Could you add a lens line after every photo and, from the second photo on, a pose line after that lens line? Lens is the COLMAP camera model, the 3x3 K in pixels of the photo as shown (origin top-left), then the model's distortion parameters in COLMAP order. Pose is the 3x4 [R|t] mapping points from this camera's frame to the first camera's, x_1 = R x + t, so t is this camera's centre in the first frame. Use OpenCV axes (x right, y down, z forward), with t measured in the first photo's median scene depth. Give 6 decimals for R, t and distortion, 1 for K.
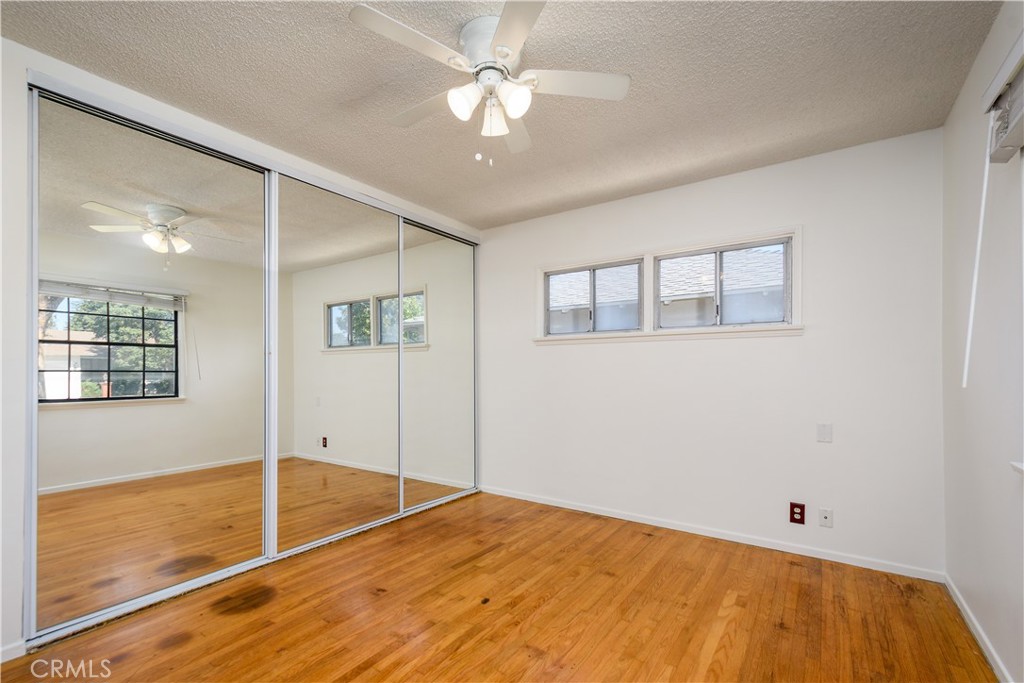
lens RADIAL K [[454.0, 0, 505.8], [0, 454.0, 367.4], [0, 0, 1]] dist [0.001619, 0.000467]
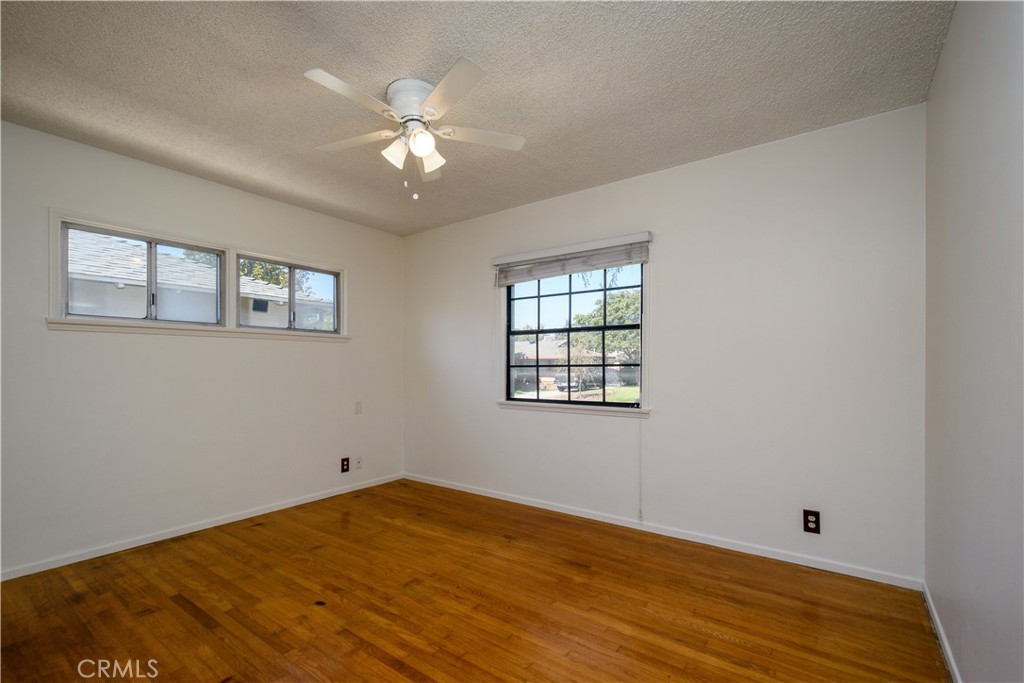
lens RADIAL K [[454.0, 0, 505.8], [0, 454.0, 367.4], [0, 0, 1]] dist [0.001619, 0.000467]
pose [[0.016989, -0.002378, 0.999853, -0.863675], [-0.004029, 0.999989, 0.002447, 0.003510], [-0.999848, -0.004070, 0.016979, 0.501357]]
